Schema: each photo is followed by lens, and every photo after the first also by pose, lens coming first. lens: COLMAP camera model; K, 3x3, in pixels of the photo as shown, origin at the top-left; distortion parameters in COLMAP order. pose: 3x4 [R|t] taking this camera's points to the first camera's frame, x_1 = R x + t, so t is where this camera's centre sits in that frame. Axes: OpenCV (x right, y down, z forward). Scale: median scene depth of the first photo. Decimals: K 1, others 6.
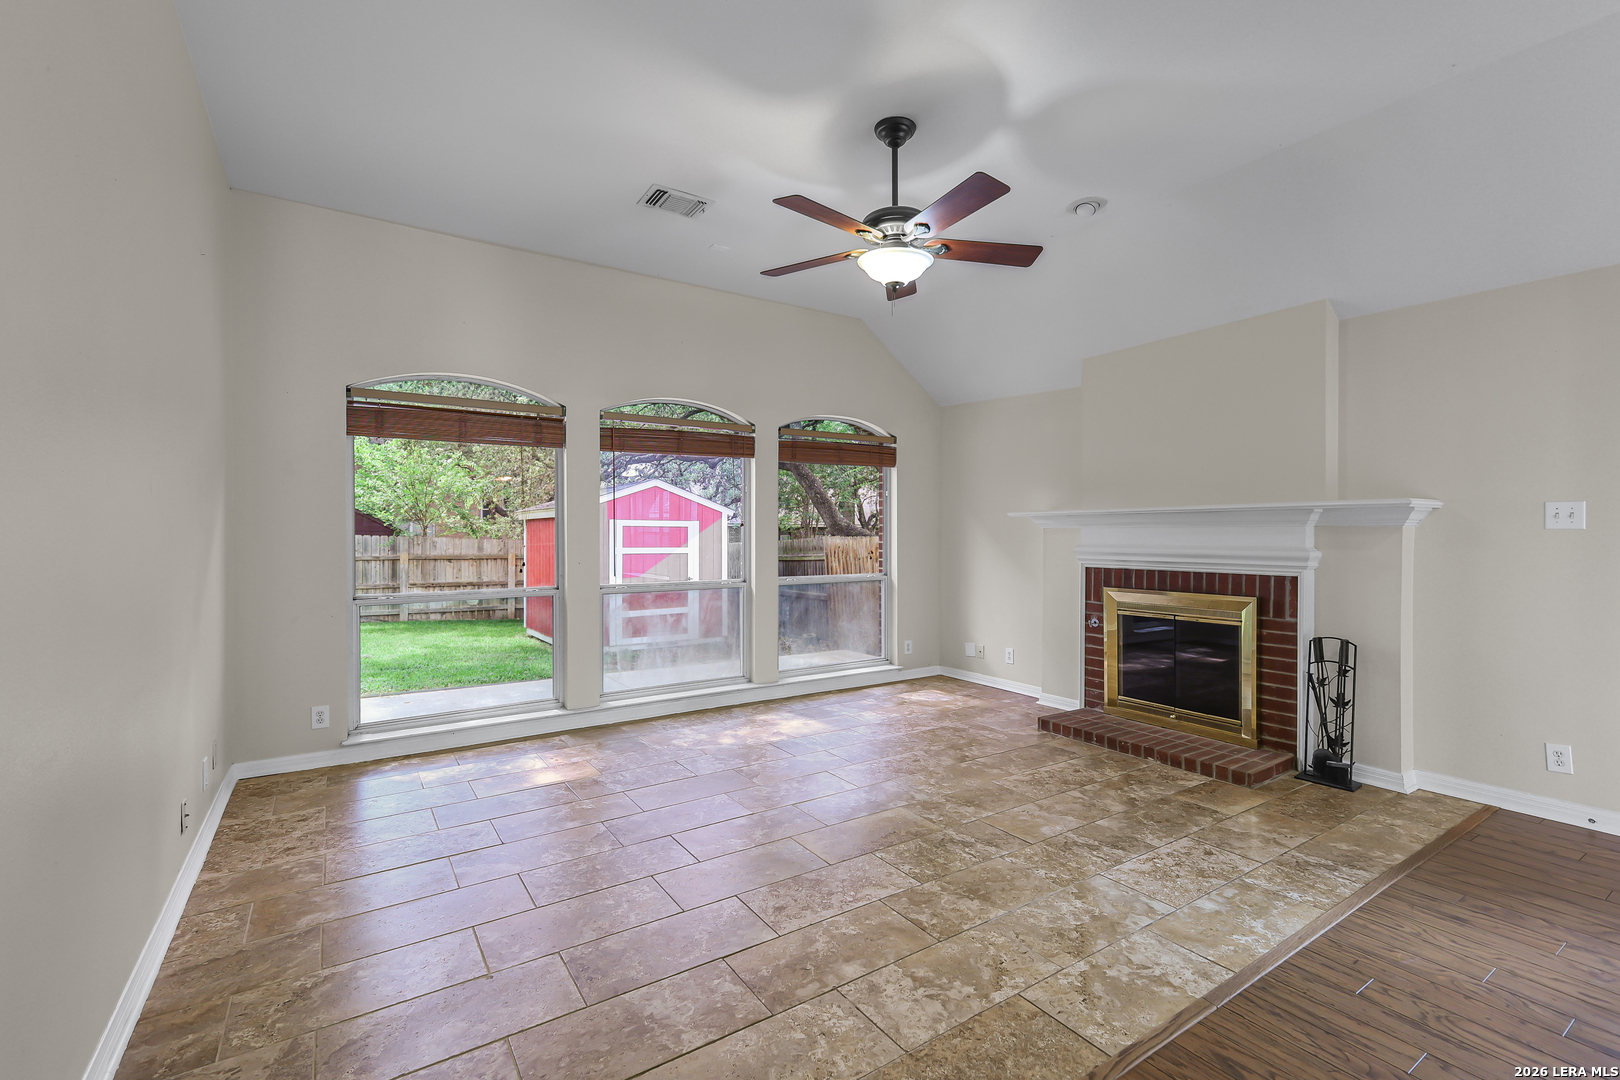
lens RADIAL K [[705.4, 0, 810.5], [0, 705.4, 537.7], [0, 0, 1]] dist [0.000205, 0.000478]
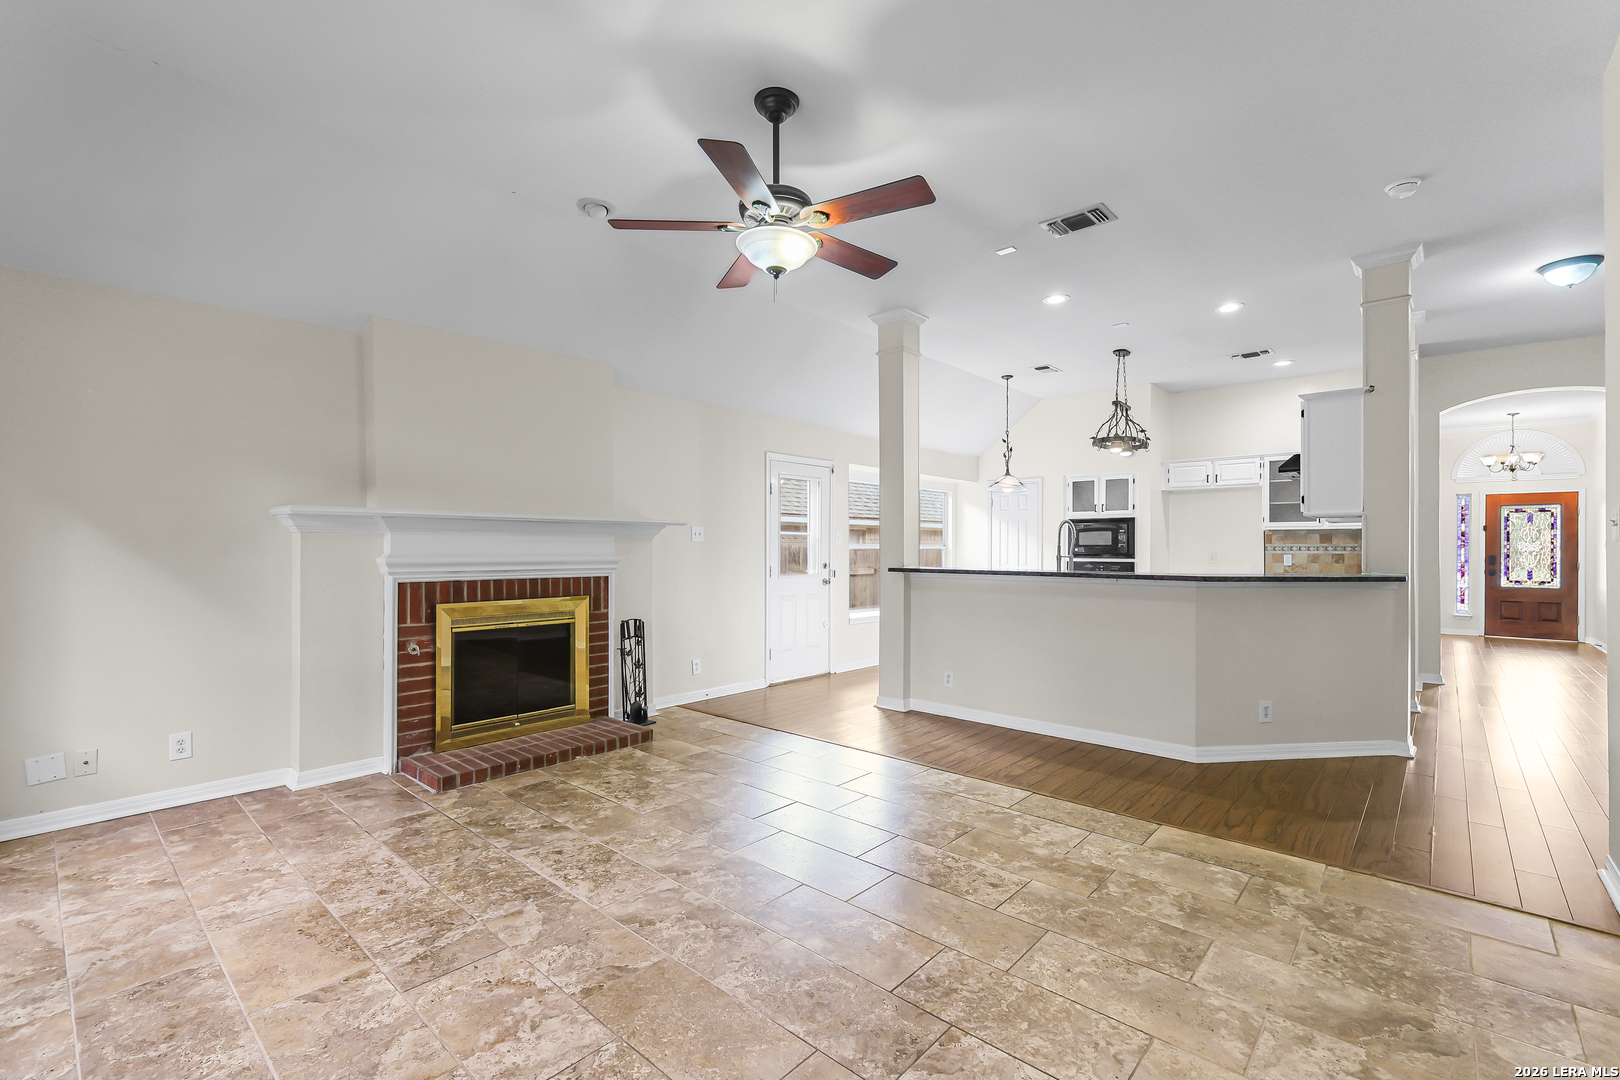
lens RADIAL K [[705.4, 0, 810.7], [0, 705.4, 541.2], [0, 0, 1]] dist [0.000205, 0.000478]
pose [[-0.248389, 0.007934, 0.968628, -0.612117], [0.001732, 0.999968, -0.007747, 0.002231], [-0.968659, -0.000247, -0.248395, 0.917725]]
